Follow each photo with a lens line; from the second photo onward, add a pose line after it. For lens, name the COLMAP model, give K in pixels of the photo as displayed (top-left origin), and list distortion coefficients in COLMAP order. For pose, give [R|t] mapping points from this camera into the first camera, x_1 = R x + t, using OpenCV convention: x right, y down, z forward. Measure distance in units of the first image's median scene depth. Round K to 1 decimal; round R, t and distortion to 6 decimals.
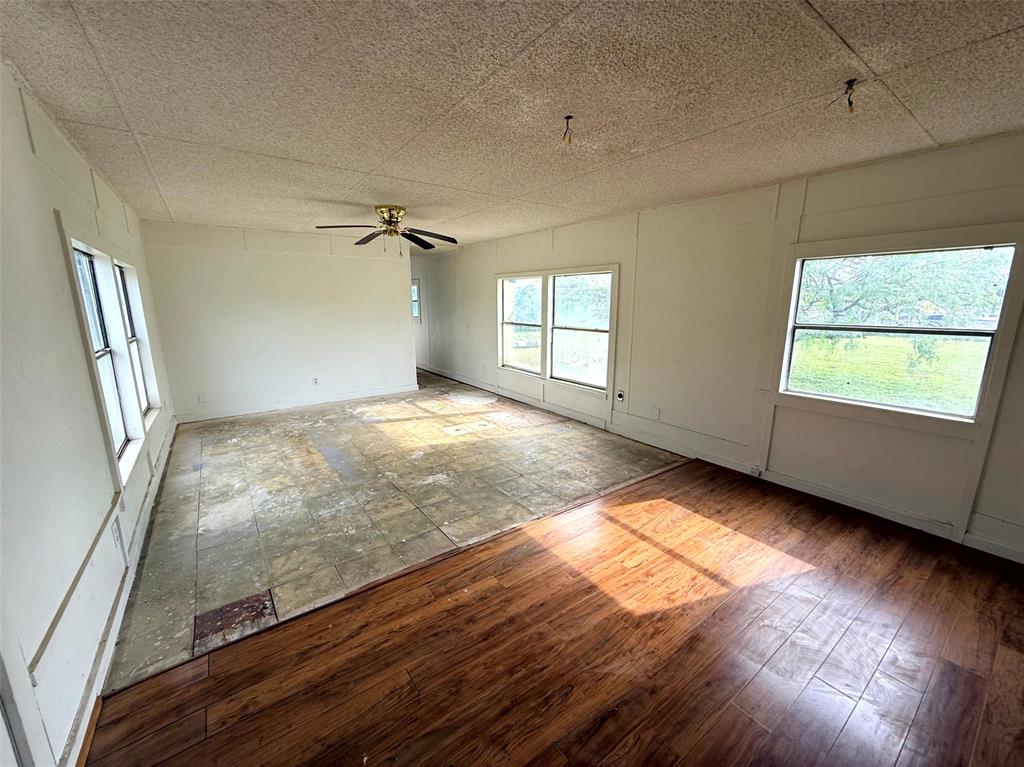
lens RADIAL K [[408.4, 0, 513.7], [0, 408.4, 386.5], [0, 0, 1]] dist [-0.002259, 0.000583]
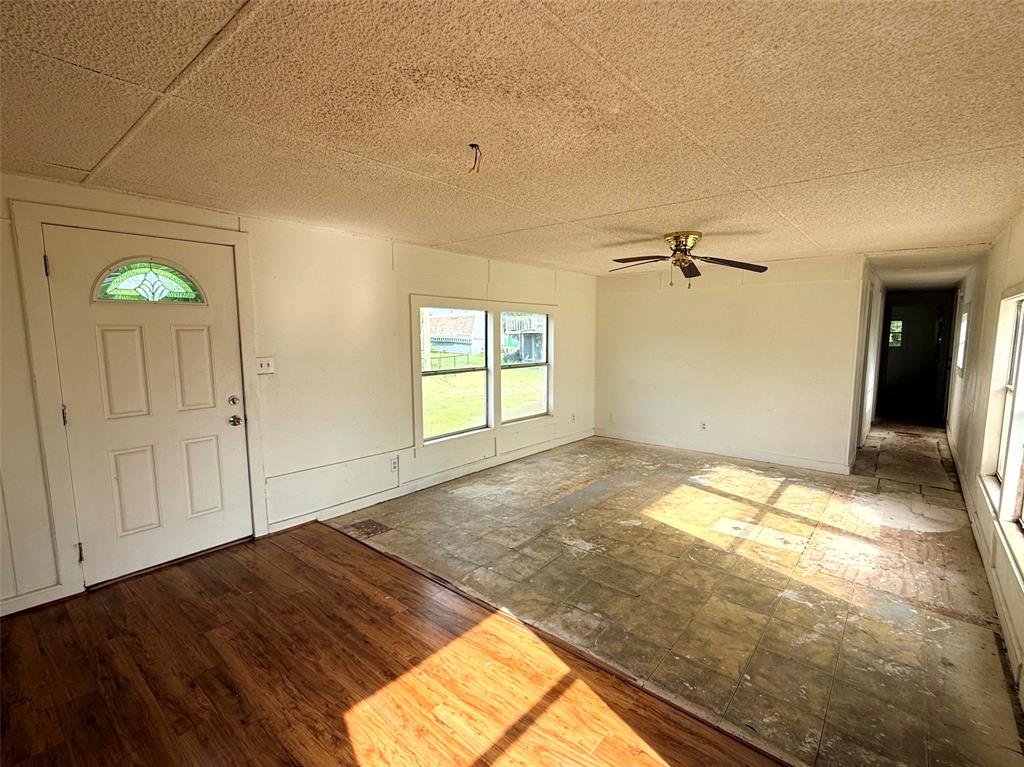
lens RADIAL K [[475.4, 0, 495.9], [0, 475.4, 380.6], [0, 0, 1]] dist [-0.001461, 0.000367]
pose [[0.223389, 0.103387, -0.969231, 0.798962], [-0.202231, 0.977638, 0.057673, -0.152609], [0.953520, 0.183125, 0.239302, 0.594563]]
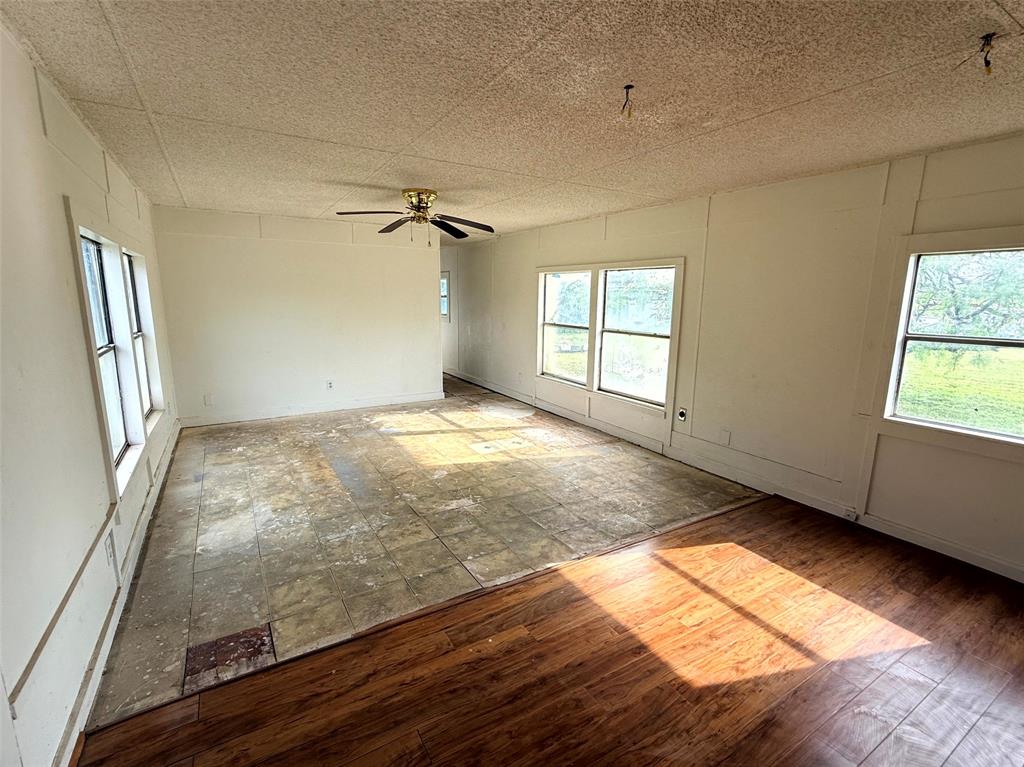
lens RADIAL K [[475.4, 0, 517.3], [0, 475.4, 386.9], [0, 0, 1]] dist [-0.001461, 0.000367]
pose [[0.996489, 0.030367, -0.078022, -0.000191], [-0.031857, 0.999332, -0.017934, -0.007256], [0.077425, 0.020357, 0.996790, 0.006891]]
